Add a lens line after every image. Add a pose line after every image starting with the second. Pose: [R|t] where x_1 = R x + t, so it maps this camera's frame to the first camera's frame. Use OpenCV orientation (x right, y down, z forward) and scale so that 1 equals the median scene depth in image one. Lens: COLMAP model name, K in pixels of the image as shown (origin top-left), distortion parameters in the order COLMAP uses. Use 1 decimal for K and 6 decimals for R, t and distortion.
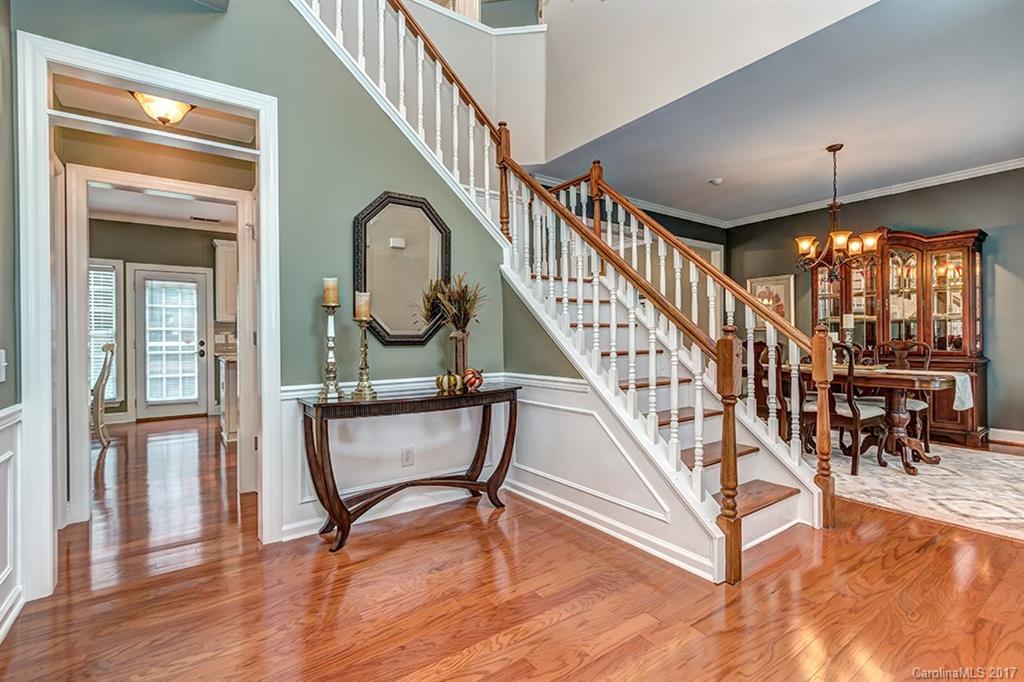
lens RADIAL K [[464.3, 0, 496.9], [0, 464.3, 341.9], [0, 0, 1]] dist [-0.005320, -0.000416]
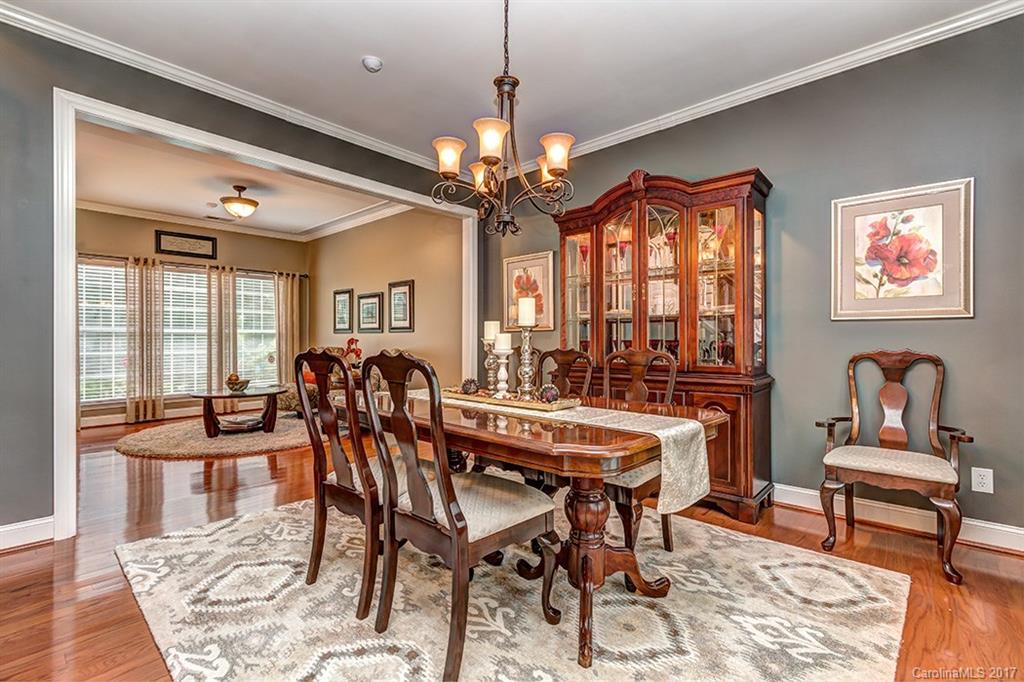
lens RADIAL K [[464.3, 0, 503.5], [0, 464.3, 343.6], [0, 0, 1]] dist [-0.005320, -0.000416]
pose [[0.975067, 0.006897, 0.221803, 0.550431], [-0.006842, 0.999976, -0.001018, -0.007835], [-0.221805, -0.000525, 0.975091, 0.447223]]
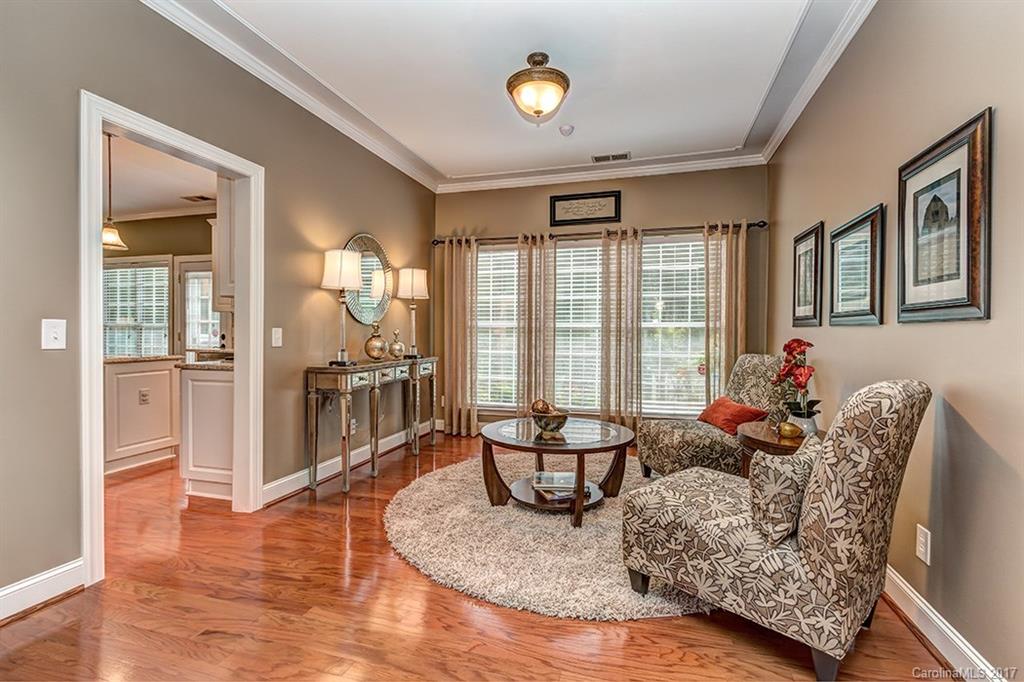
lens RADIAL K [[464.3, 0, 521.1], [0, 464.3, 331.1], [0, 0, 1]] dist [-0.005320, -0.000416]
pose [[0.653581, 0.009724, -0.756794, 0.619182], [-0.016254, 0.999867, -0.001190, -0.024694], [0.756682, 0.013079, 0.653652, 1.255909]]
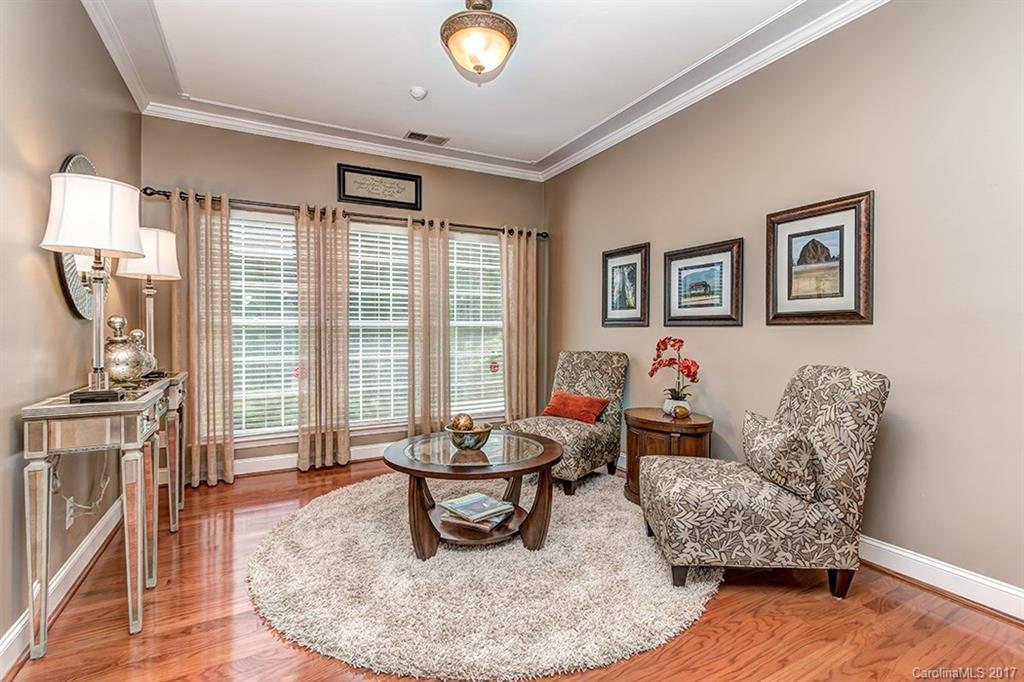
lens RADIAL K [[464.3, 0, 521.1], [0, 464.3, 336.3], [0, 0, 1]] dist [-0.005320, -0.000416]
pose [[0.995903, 0.010330, -0.089834, 0.272016], [-0.010053, 0.999943, 0.003534, -0.022988], [0.089866, -0.002616, 0.995950, 1.173692]]
